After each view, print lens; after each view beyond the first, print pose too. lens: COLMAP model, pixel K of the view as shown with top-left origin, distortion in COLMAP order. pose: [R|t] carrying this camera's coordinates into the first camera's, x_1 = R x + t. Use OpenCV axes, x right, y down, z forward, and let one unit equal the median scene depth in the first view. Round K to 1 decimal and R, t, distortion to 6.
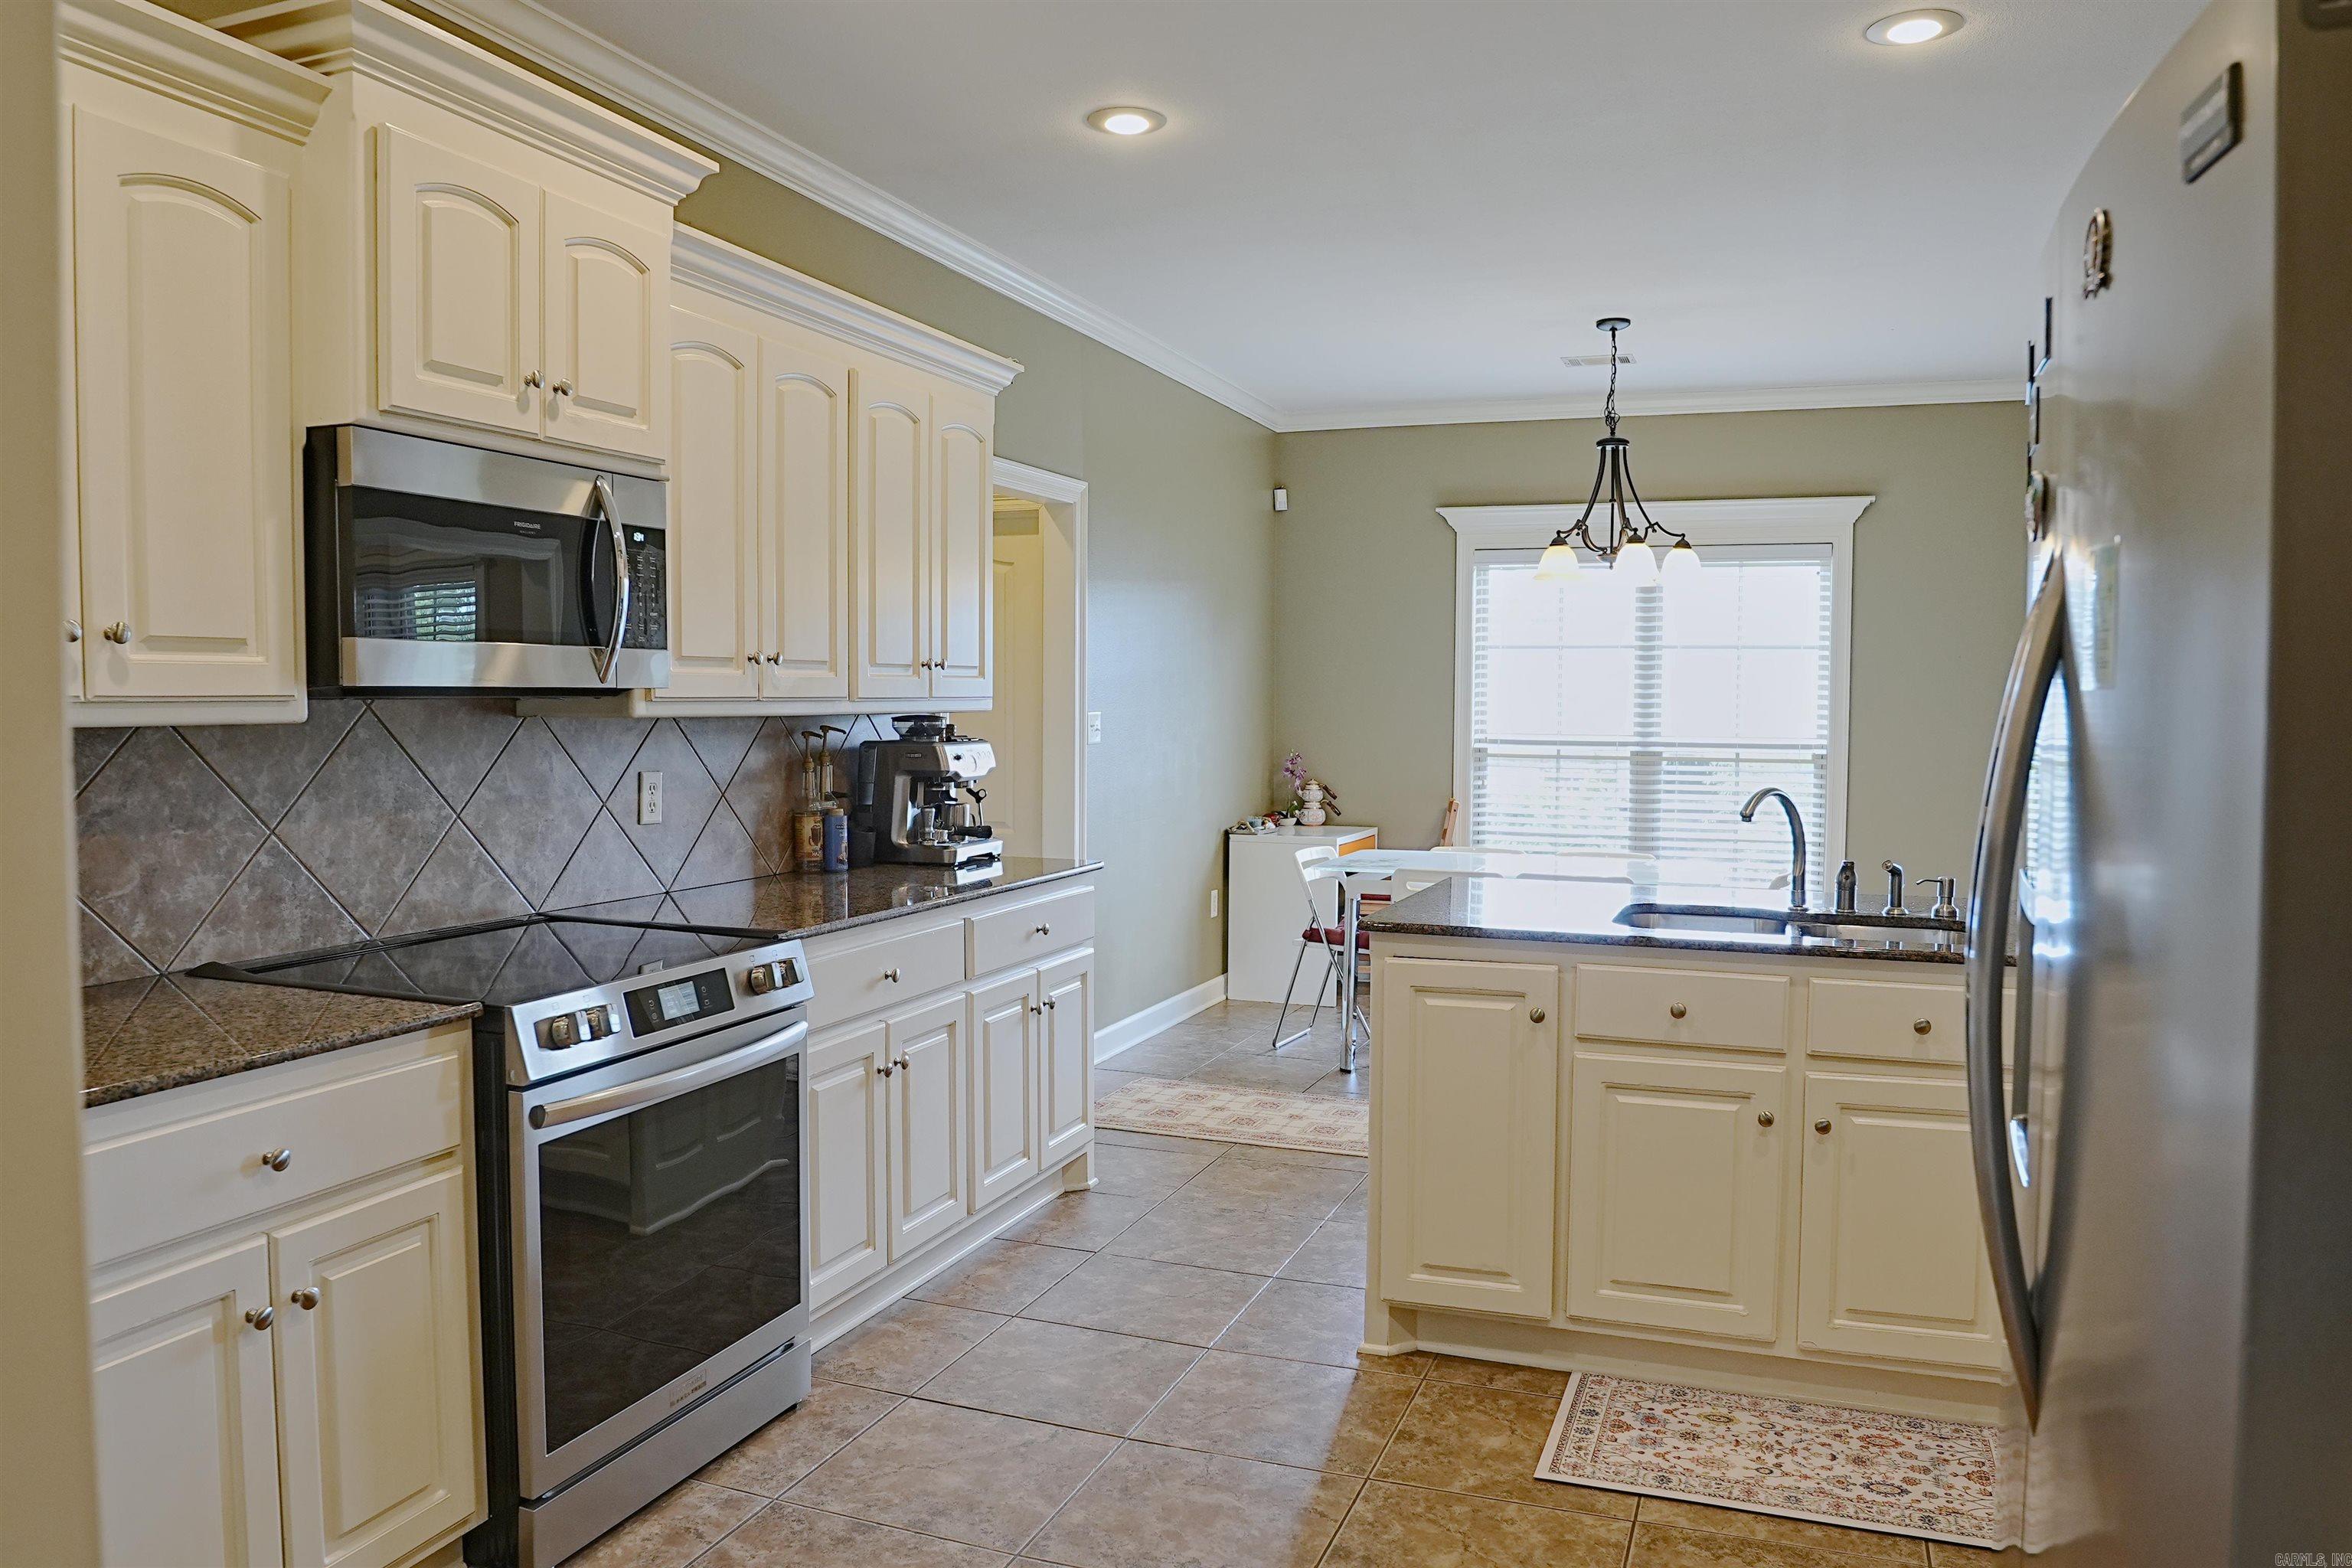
lens RADIAL K [[1639.4, 0, 1180.0], [0, 1639.4, 789.0], [0, 0, 1]] dist [-0.083798, 0.014230]
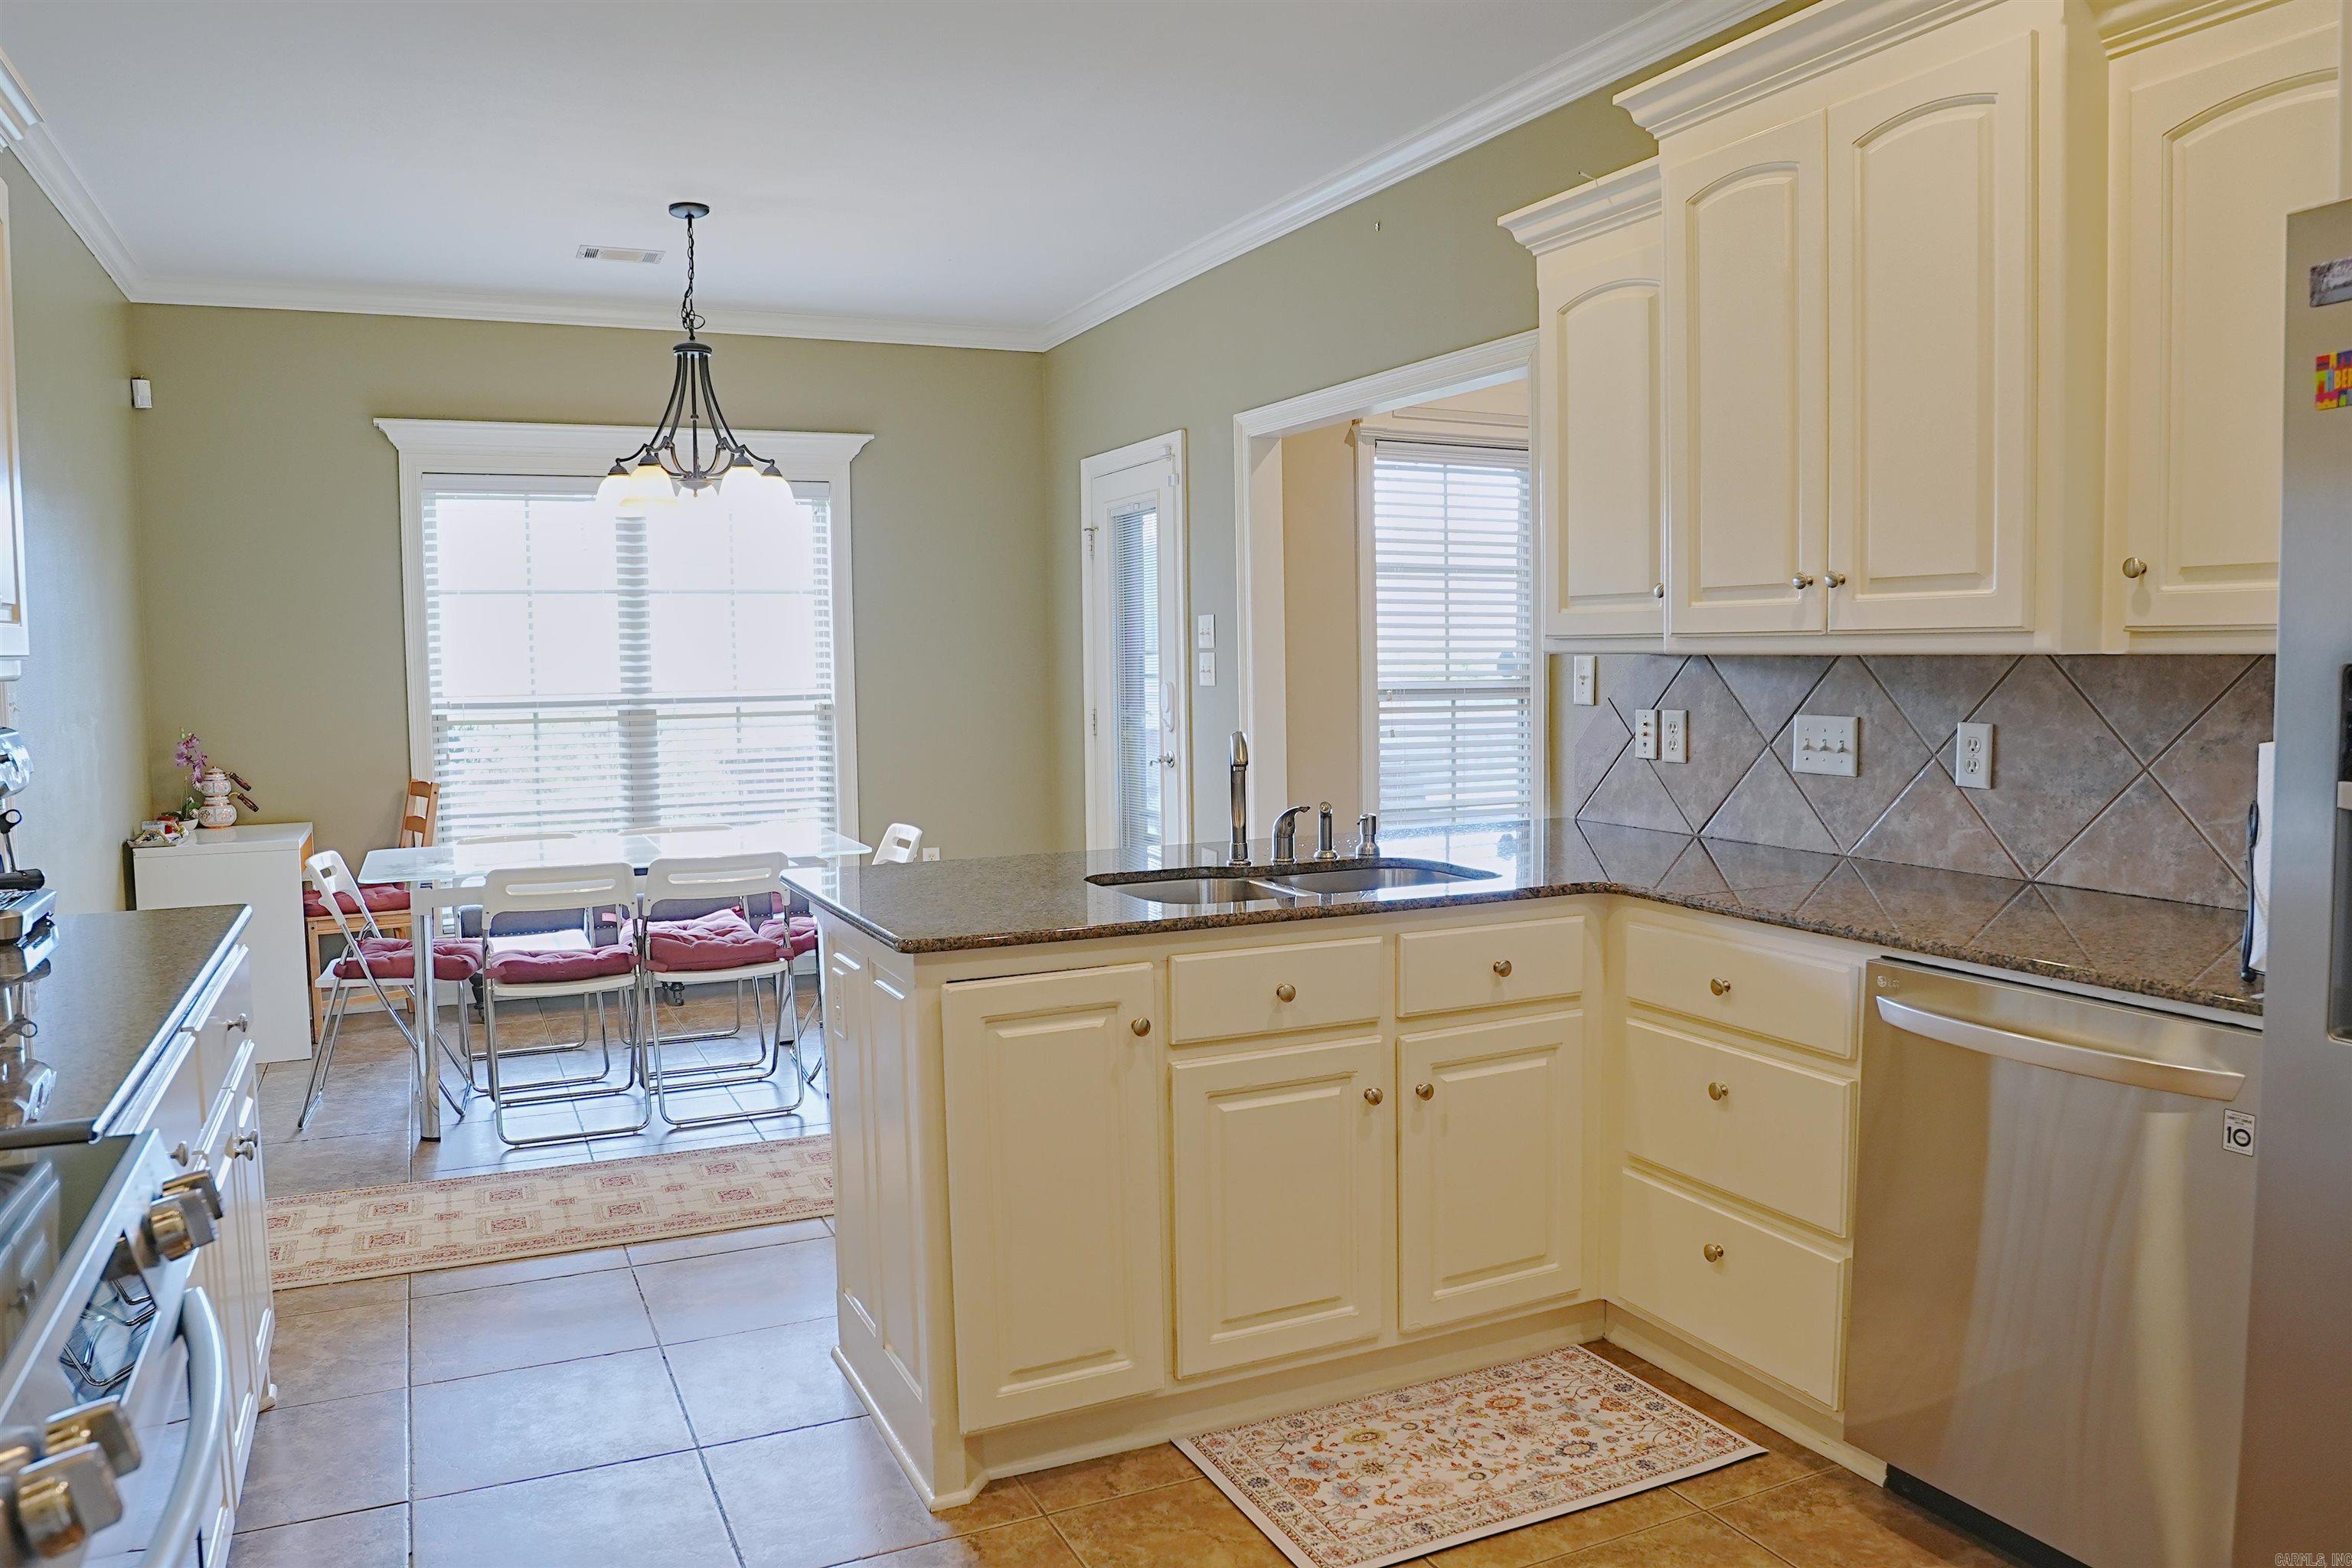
lens RADIAL K [[1639.4, 0, 1165.5], [0, 1639.4, 773.7], [0, 0, 1]] dist [-0.083798, 0.014230]
pose [[0.700648, -0.068178, 0.710242, -0.180890], [0.056708, 0.997596, 0.039821, -0.009473], [-0.711250, 0.012376, 0.702830, 0.224284]]
